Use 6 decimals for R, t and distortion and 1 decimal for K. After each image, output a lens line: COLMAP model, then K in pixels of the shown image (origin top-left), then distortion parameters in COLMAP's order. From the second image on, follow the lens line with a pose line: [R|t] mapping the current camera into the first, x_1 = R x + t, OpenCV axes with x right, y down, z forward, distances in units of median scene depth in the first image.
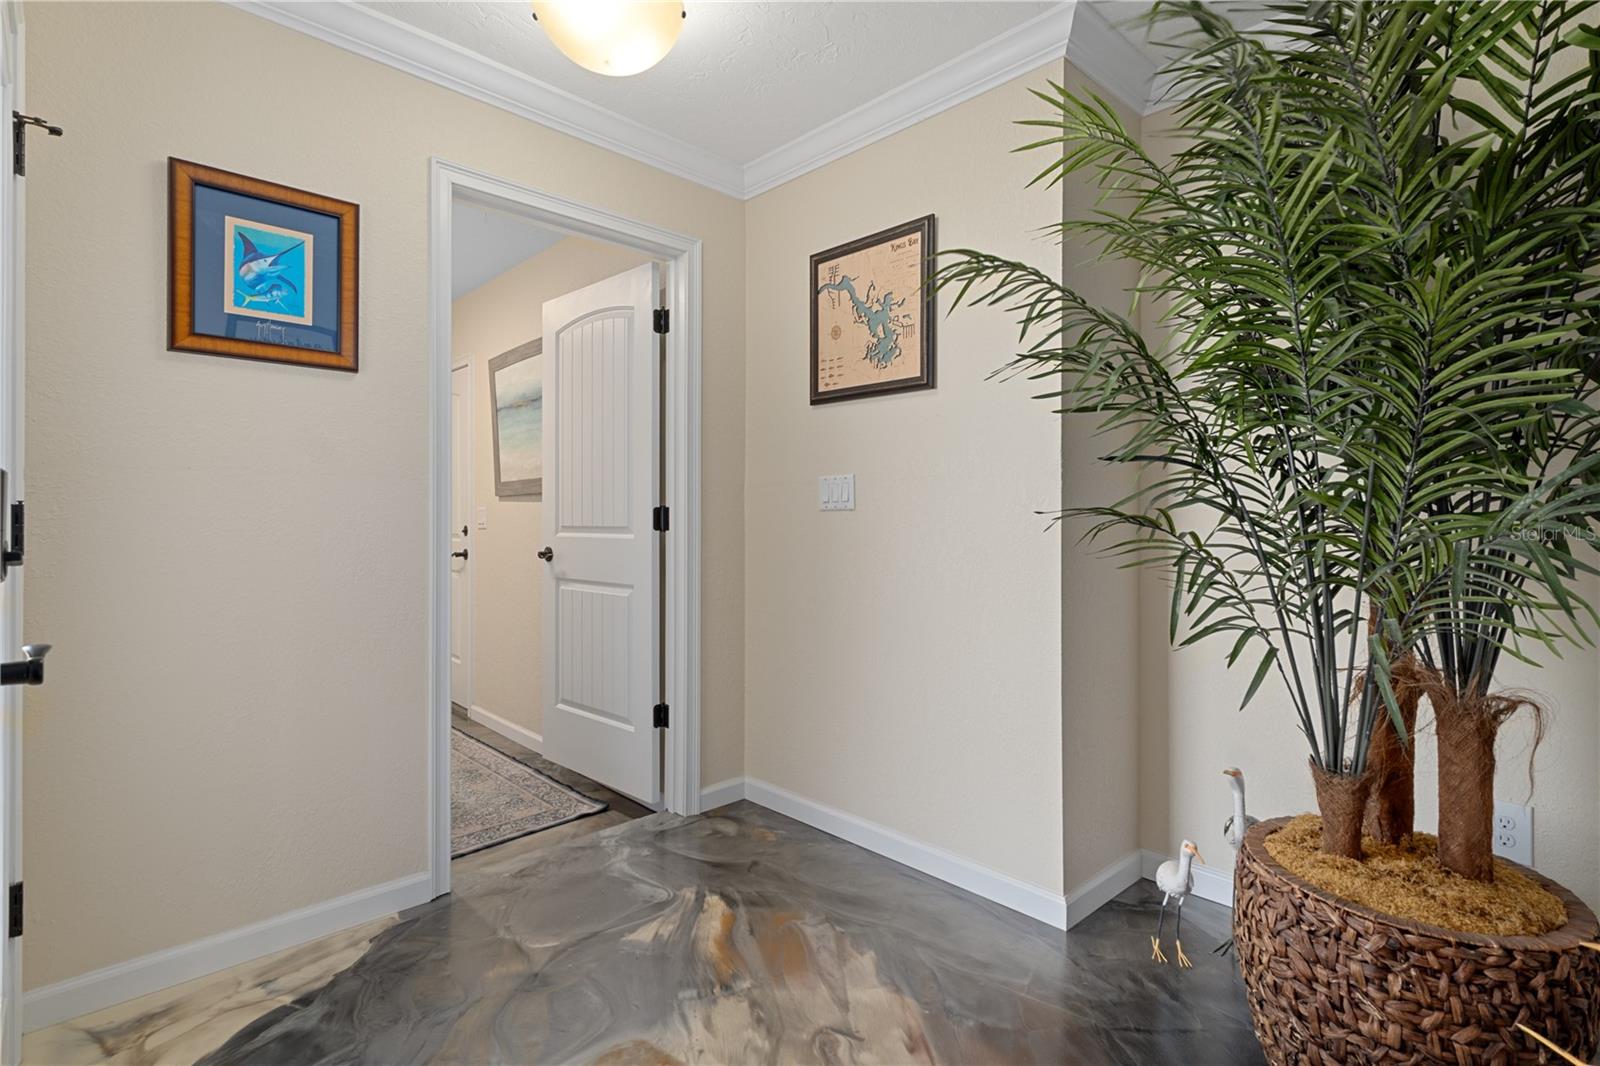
lens RADIAL K [[759.0, 0, 796.1], [0, 759.0, 522.3], [0, 0, 1]] dist [-0.000427, 0.000016]
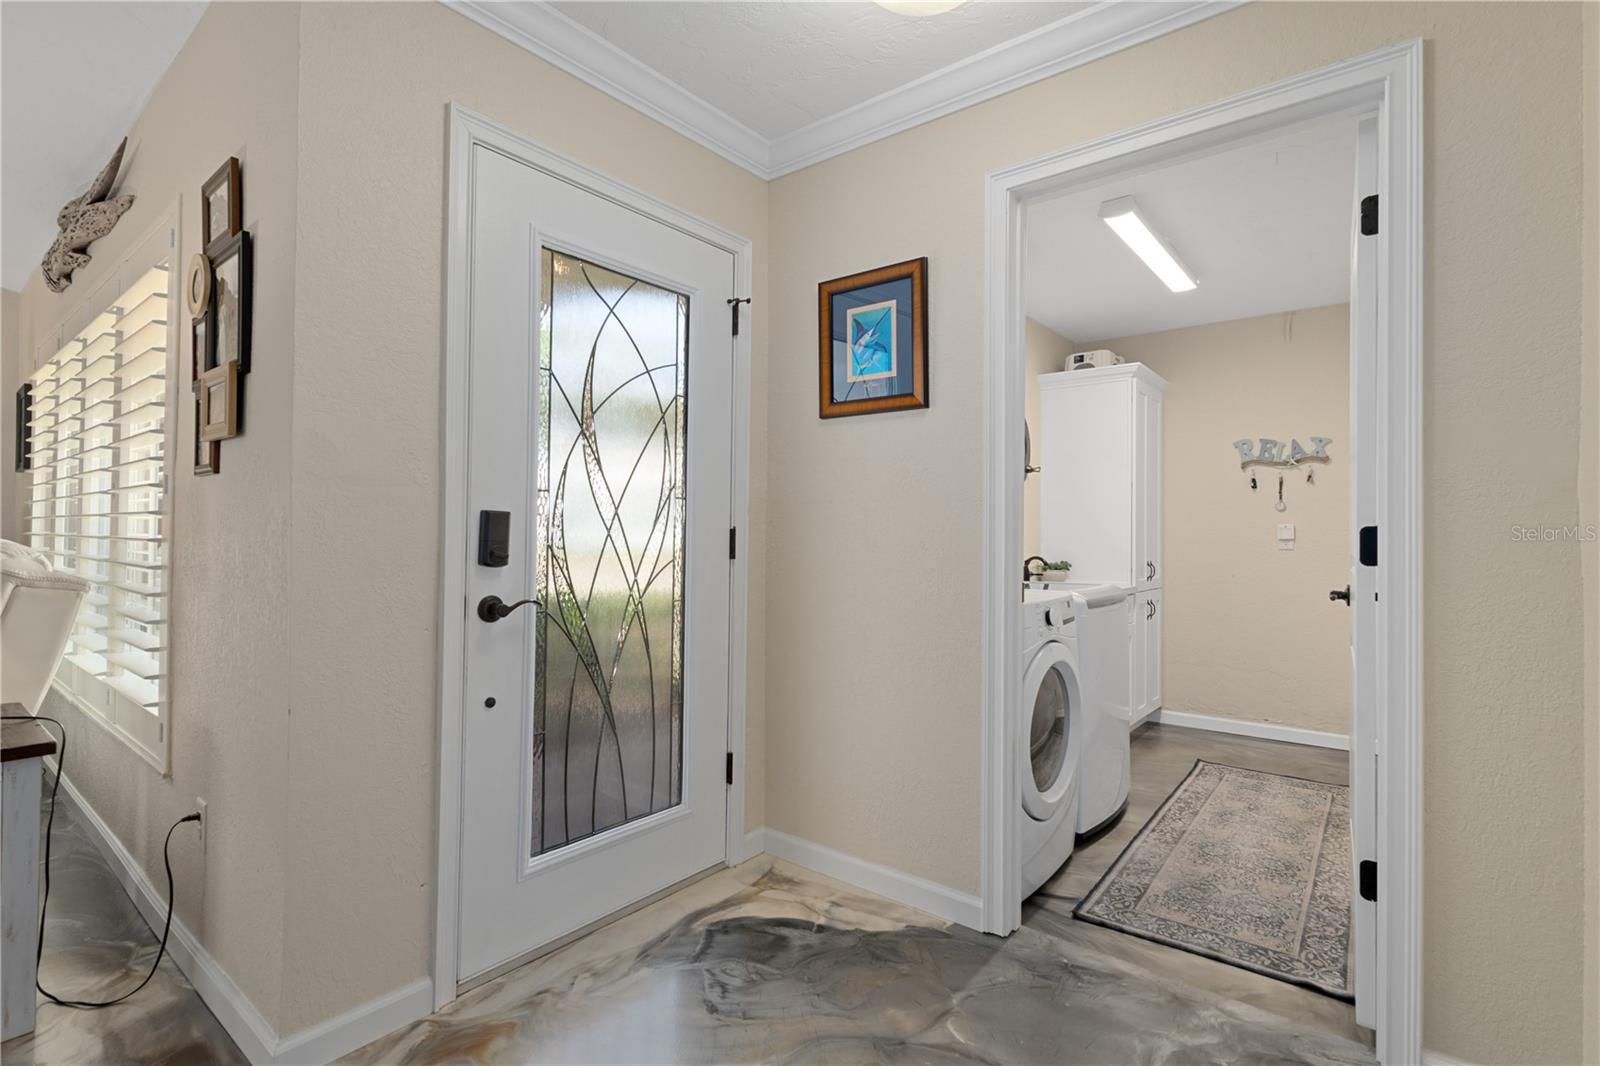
lens RADIAL K [[759.0, 0, 796.3], [0, 759.0, 527.4], [0, 0, 1]] dist [-0.000427, 0.000016]
pose [[0.125462, -0.007955, -0.992067, 0.515976], [-0.017019, 0.999803, -0.010169, -0.008723], [0.991952, 0.018160, 0.125302, 0.707145]]
